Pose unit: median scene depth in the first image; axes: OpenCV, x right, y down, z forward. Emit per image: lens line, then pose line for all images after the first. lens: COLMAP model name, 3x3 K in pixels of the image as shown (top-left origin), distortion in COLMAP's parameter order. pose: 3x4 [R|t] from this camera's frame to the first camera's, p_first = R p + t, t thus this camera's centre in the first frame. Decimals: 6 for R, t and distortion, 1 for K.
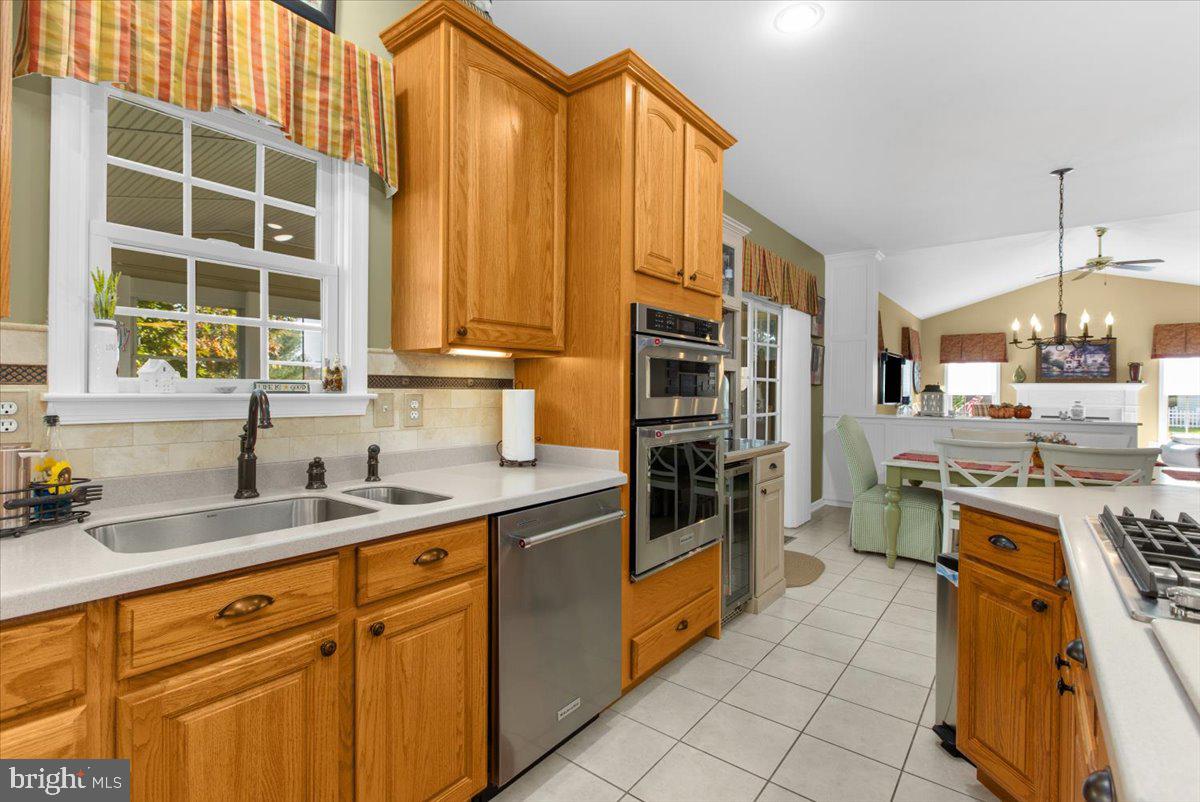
lens RADIAL K [[548.0, 0, 591.8], [0, 548.0, 391.3], [0, 0, 1]] dist [0.001163, -0.000361]
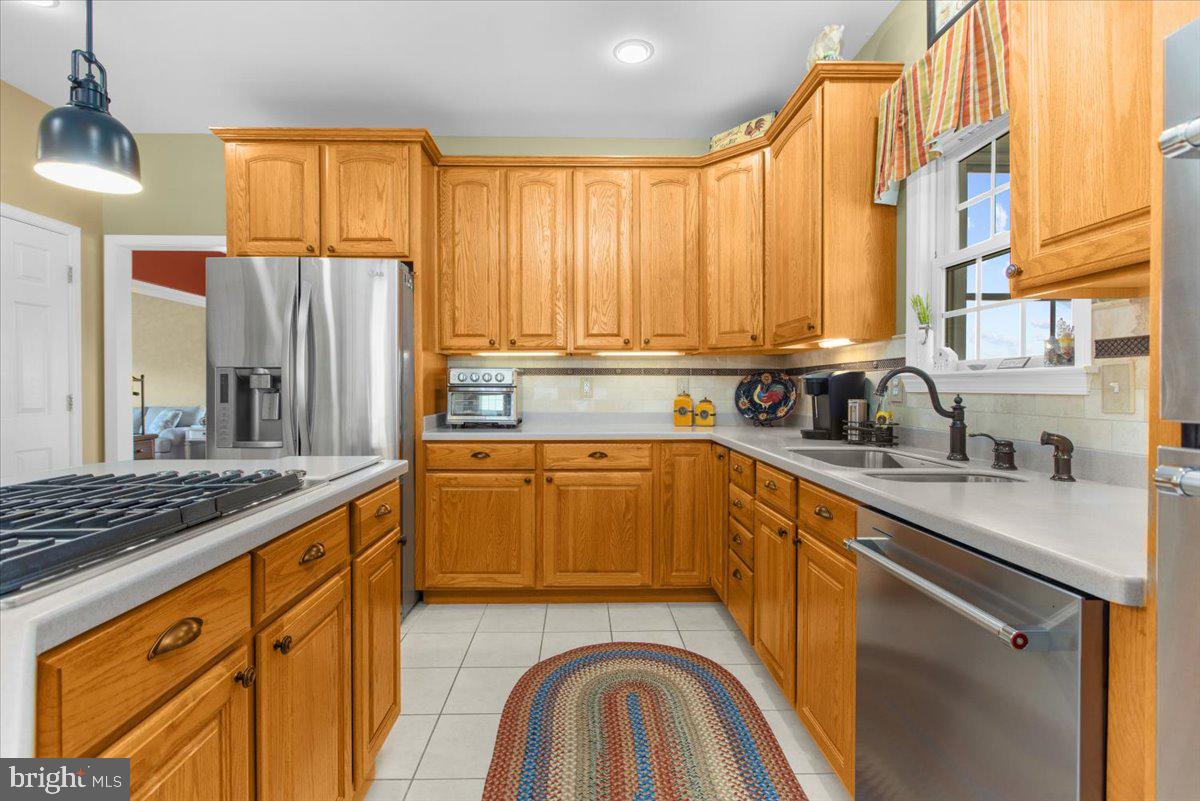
lens RADIAL K [[548.0, 0, 591.8], [0, 548.0, 390.8], [0, 0, 1]] dist [0.001163, -0.000361]
pose [[-0.767104, 0.000768, -0.641523, 0.572442], [-0.002237, 0.999990, 0.003873, 0.035898], [0.641519, 0.004407, -0.767094, 1.122125]]
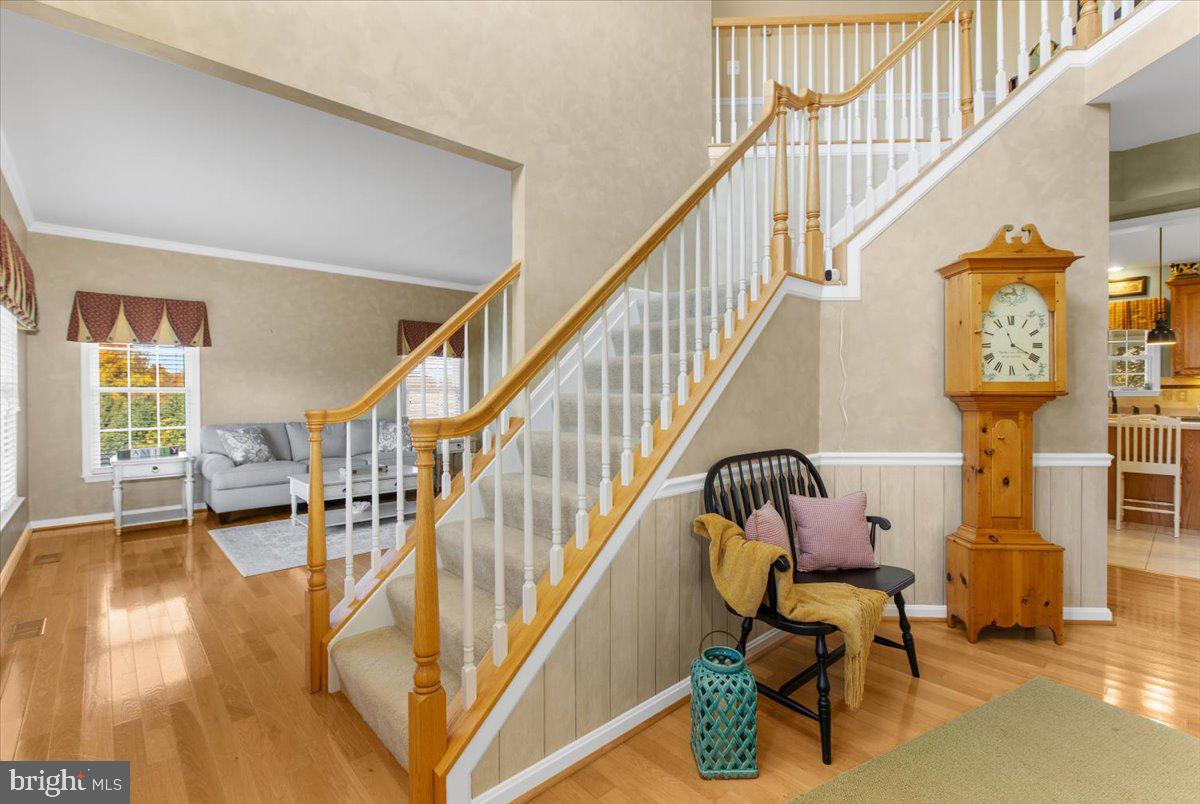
lens RADIAL K [[548.0, 0, 591.8], [0, 548.0, 392.3], [0, 0, 1]] dist [0.001163, -0.000361]
pose [[-0.163858, 0.001545, -0.986483, 3.620348], [0.002313, 0.999997, 0.001182, 0.003755], [0.986481, -0.002088, -0.163861, -1.997498]]
